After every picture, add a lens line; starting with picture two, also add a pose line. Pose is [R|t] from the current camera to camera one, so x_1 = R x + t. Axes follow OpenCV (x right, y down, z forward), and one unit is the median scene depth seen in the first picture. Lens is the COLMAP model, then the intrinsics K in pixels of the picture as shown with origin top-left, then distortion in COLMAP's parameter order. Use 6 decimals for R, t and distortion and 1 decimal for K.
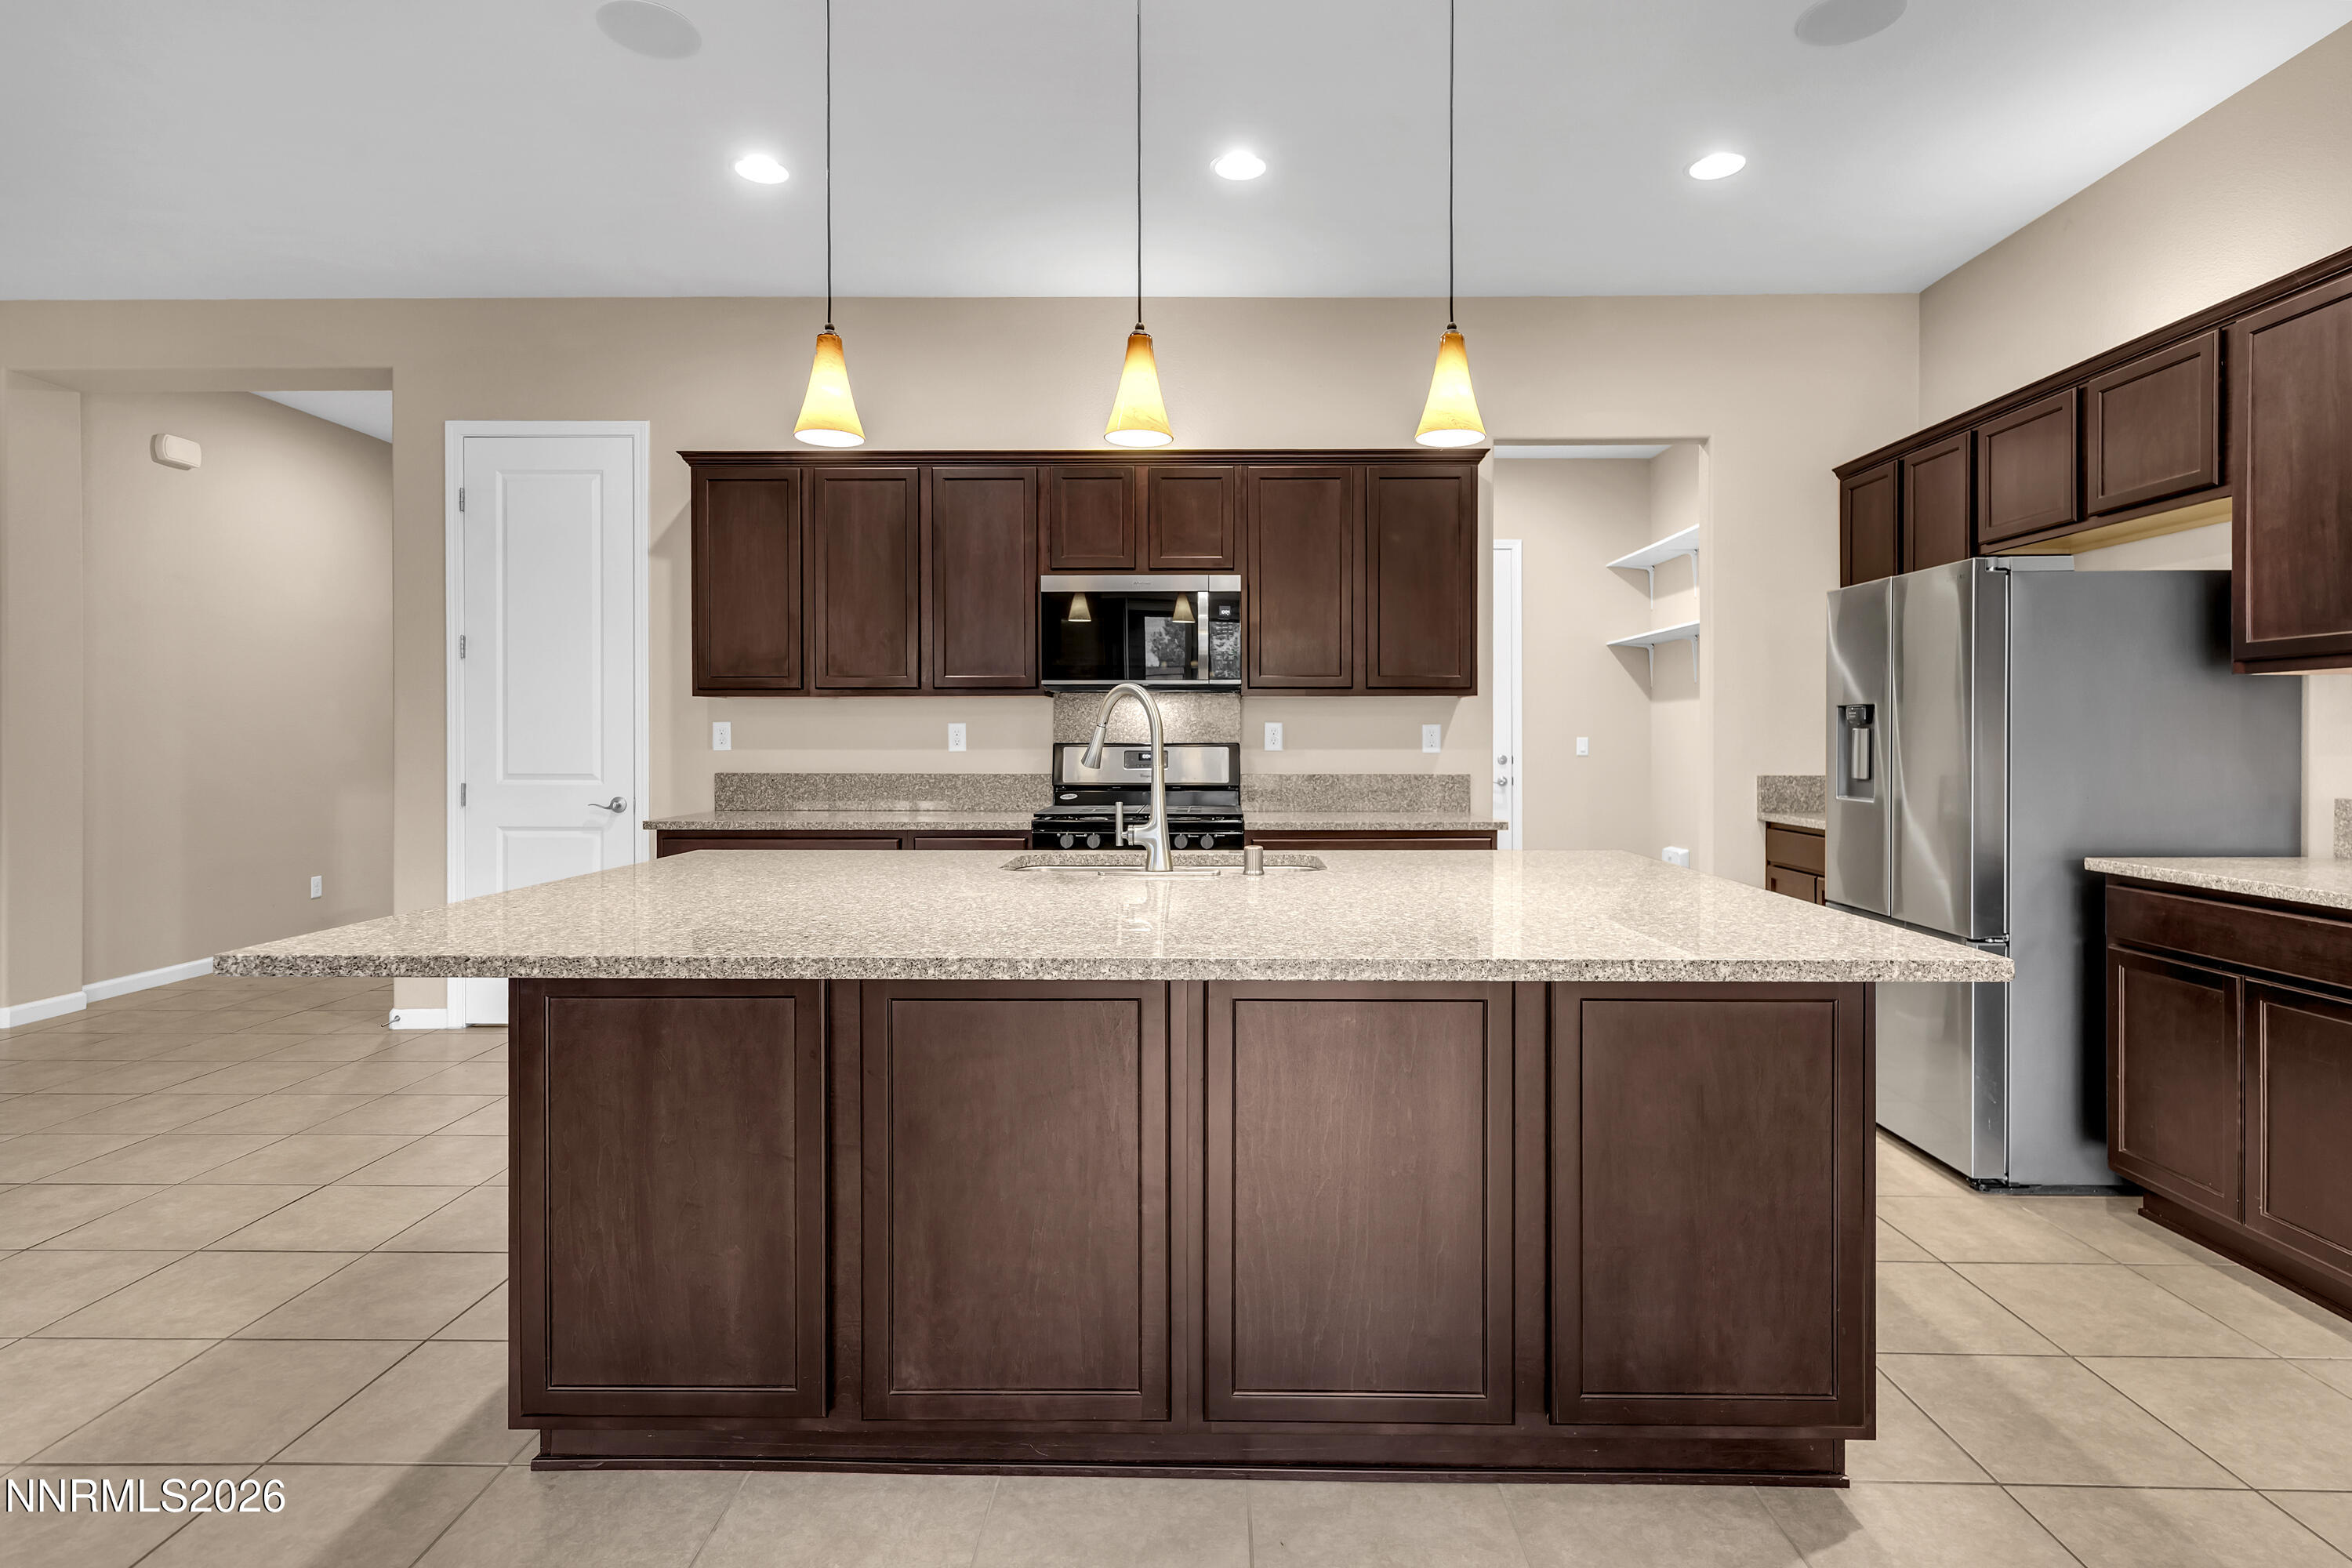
lens RADIAL K [[1189.0, 0, 1178.9], [0, 1189.0, 731.3], [0, 0, 1]] dist [0.004631, -0.001377]
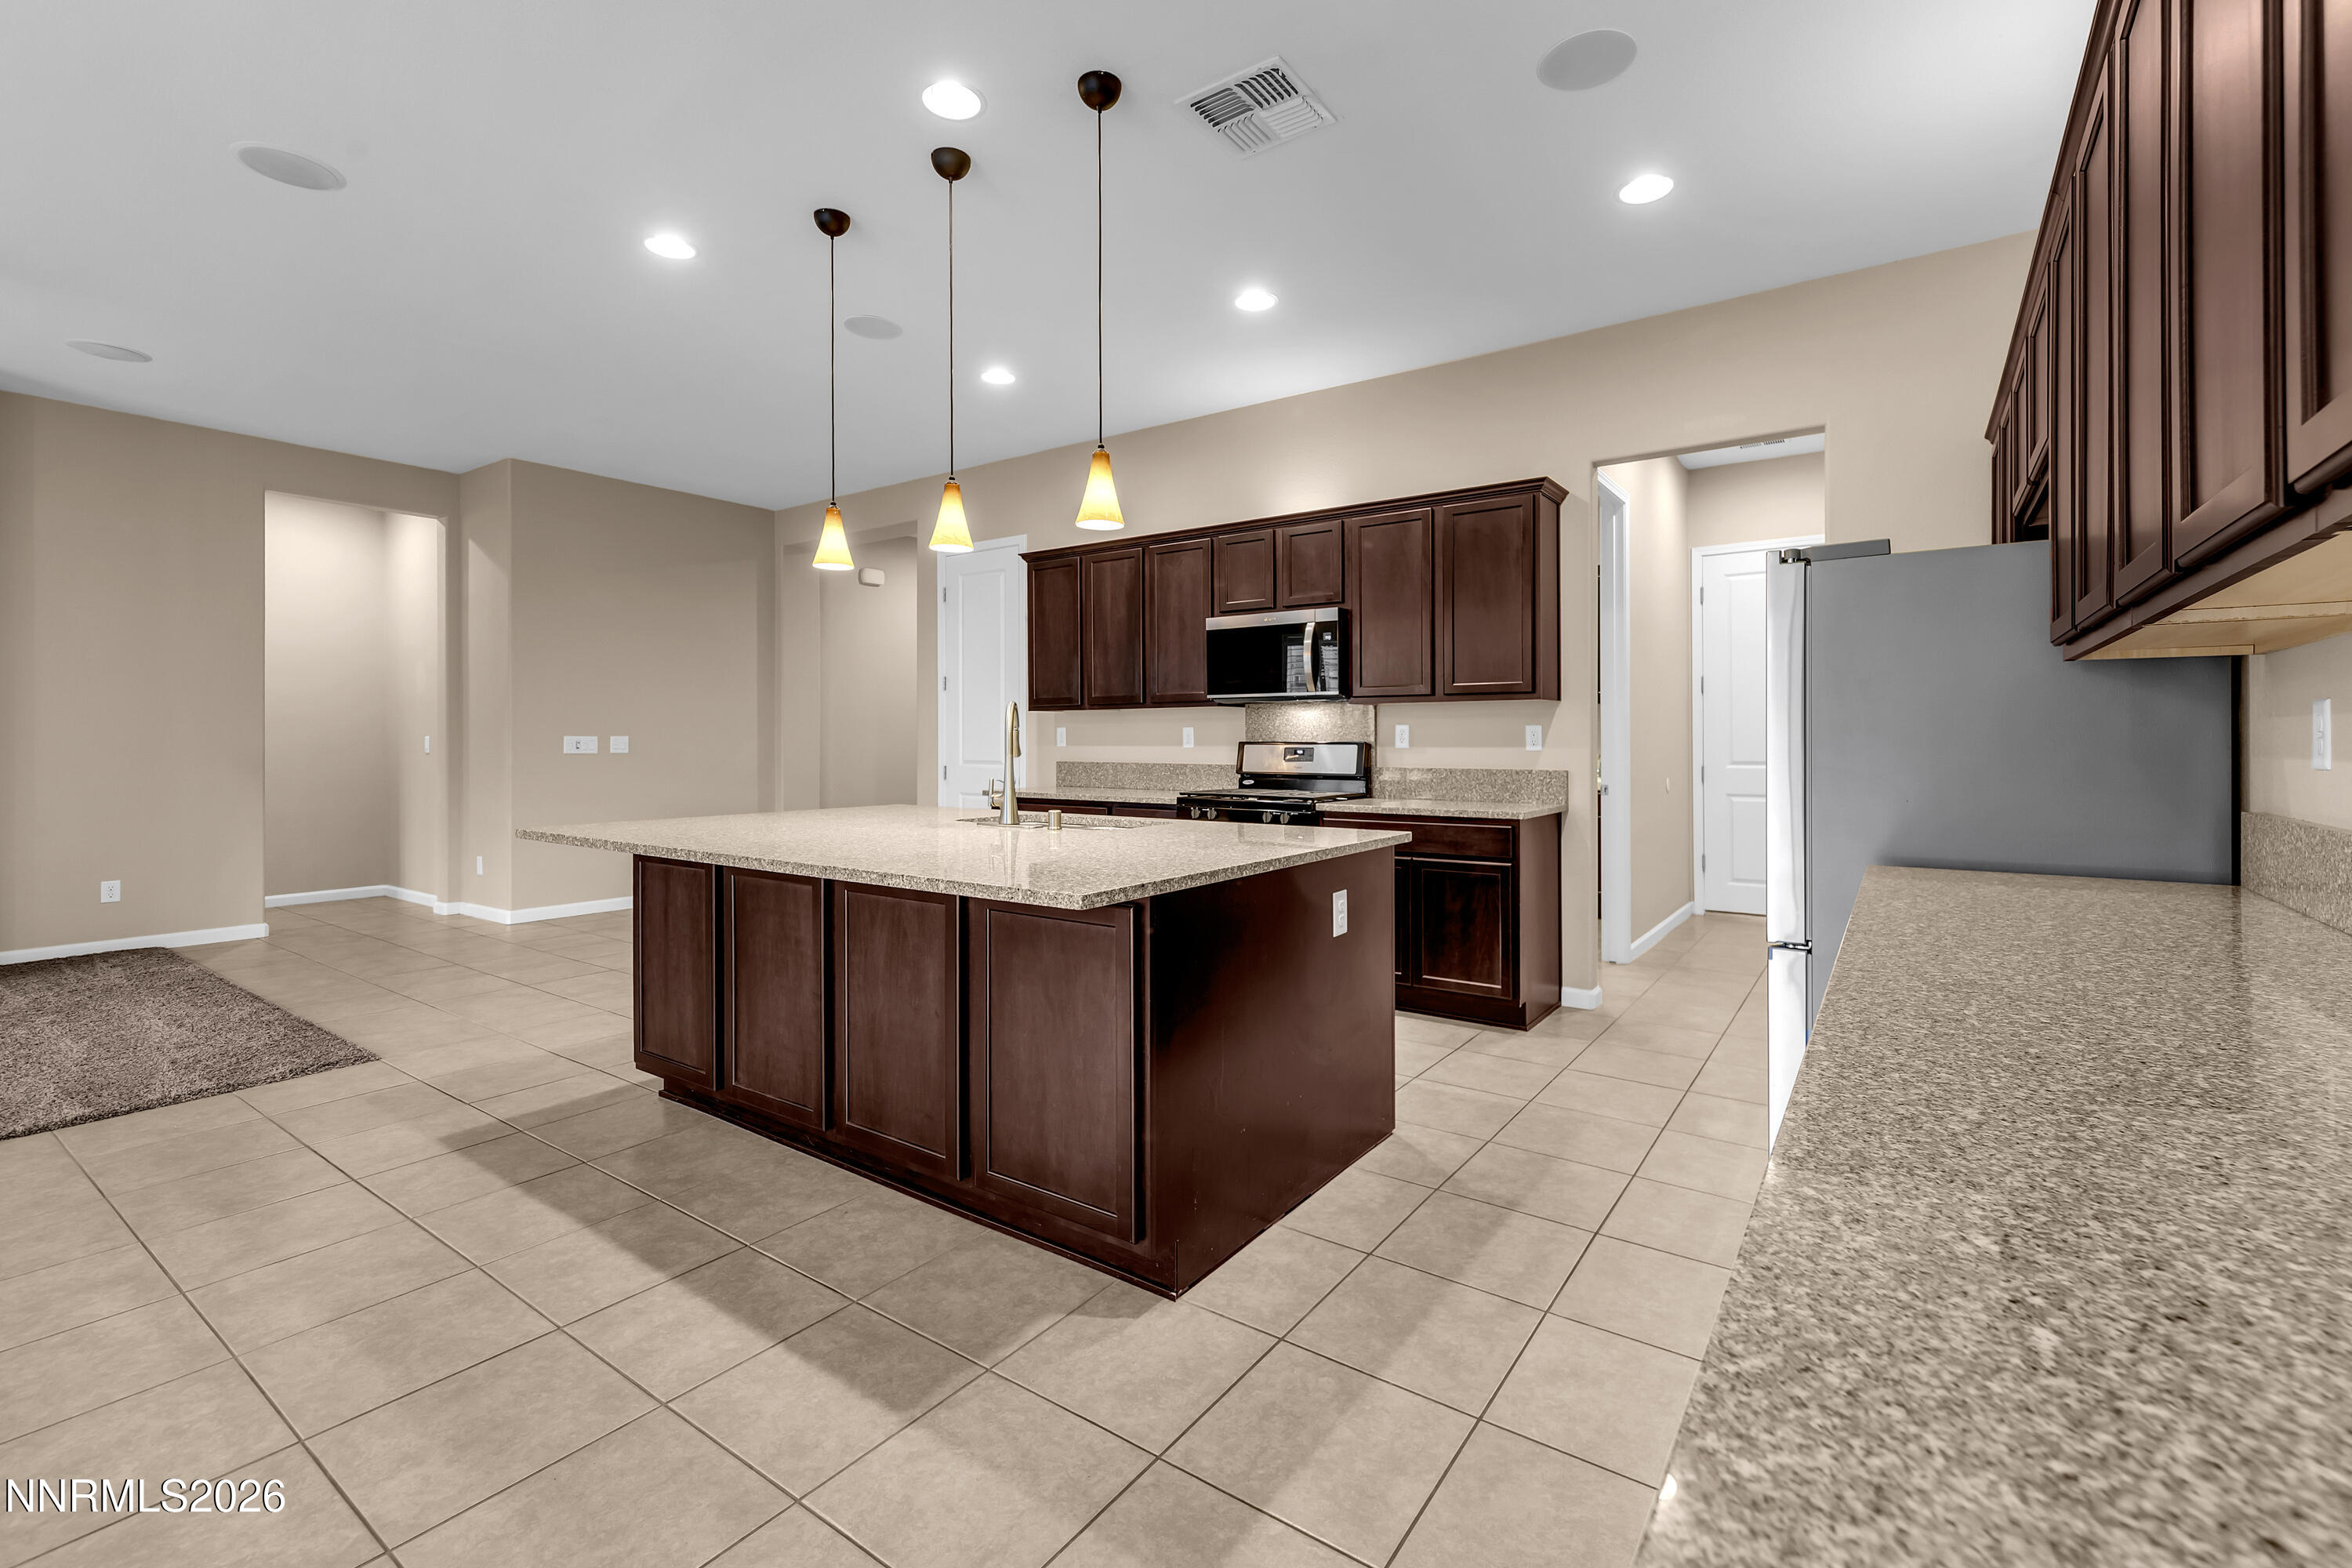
lens RADIAL K [[1012.9, 0, 1179.1], [0, 1012.9, 723.8], [0, 0, 1]] dist [0.002610, -0.000624]
pose [[0.824162, -0.009813, -0.566269, 0.486629], [0.004309, 0.999930, -0.011057, 0.002061], [0.566338, 0.006672, 0.824146, 0.028201]]
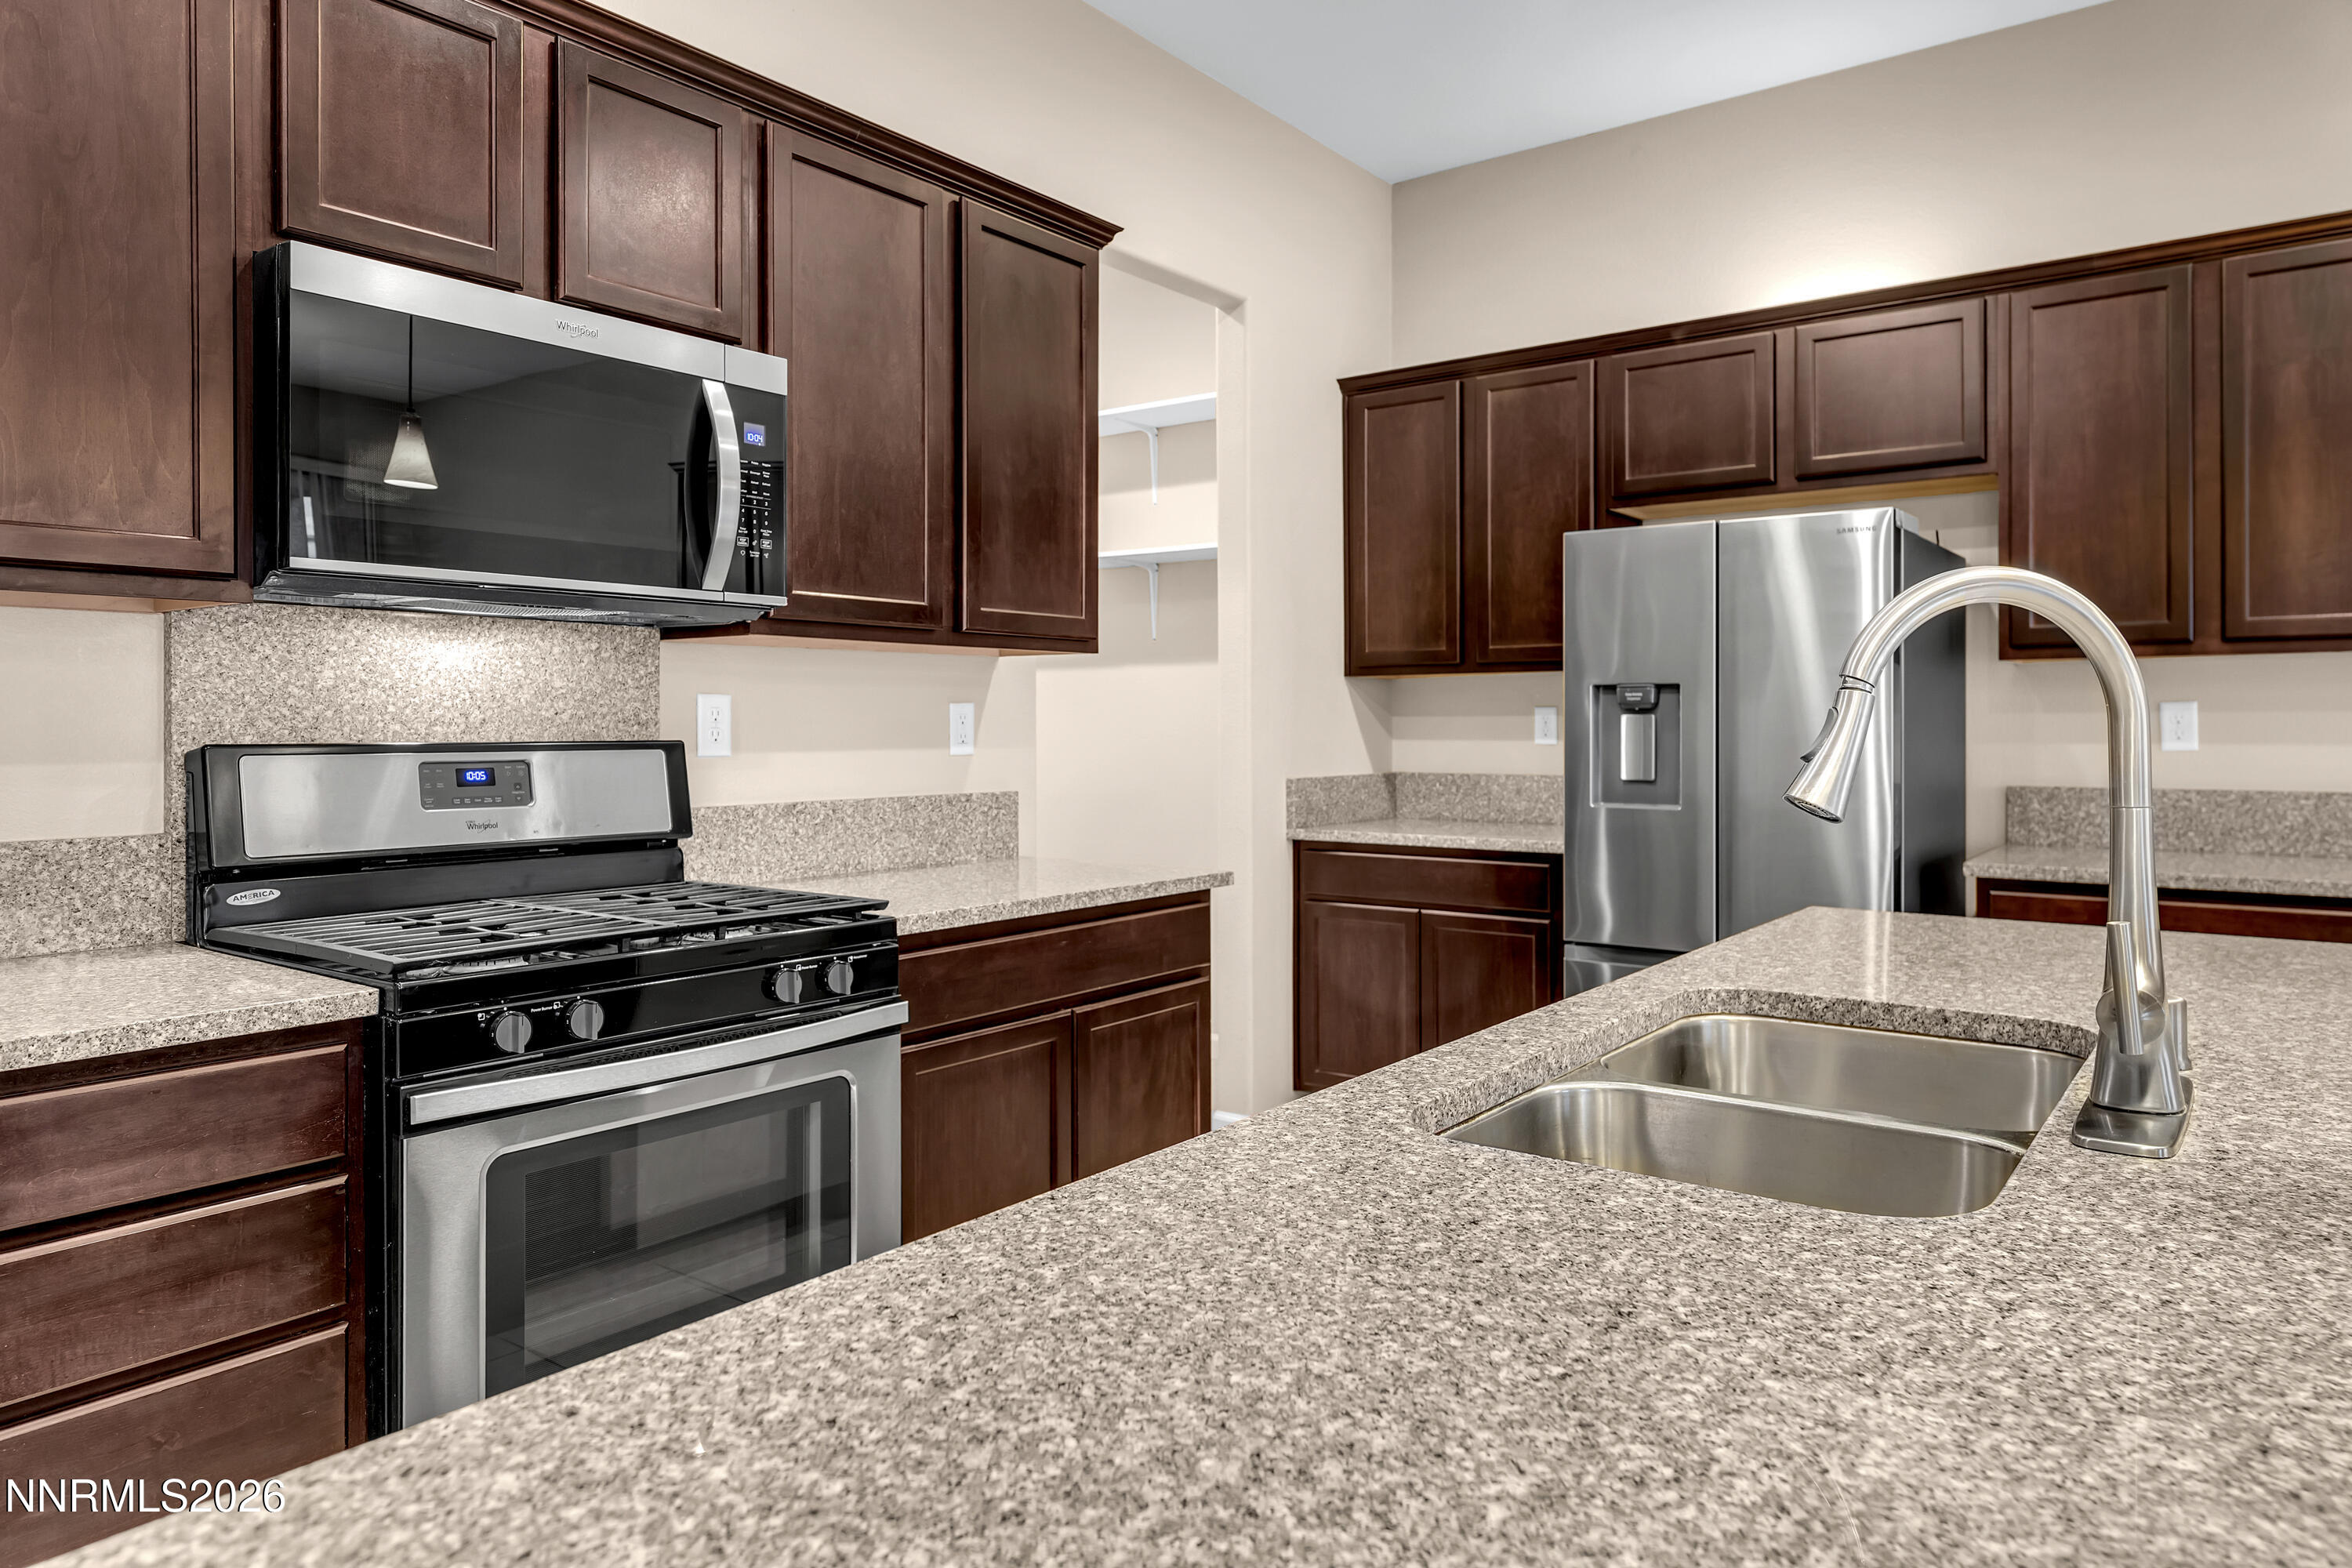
lens RADIAL K [[1446.1, 0, 1178.0], [0, 1446.1, 704.6], [0, 0, 1]] dist [0.002705, 0.000328]
pose [[0.582445, 0.010851, 0.812797, -0.280523], [-0.002944, 0.999933, -0.011239, 0.002213], [-0.812865, 0.004153, 0.582438, 0.538762]]
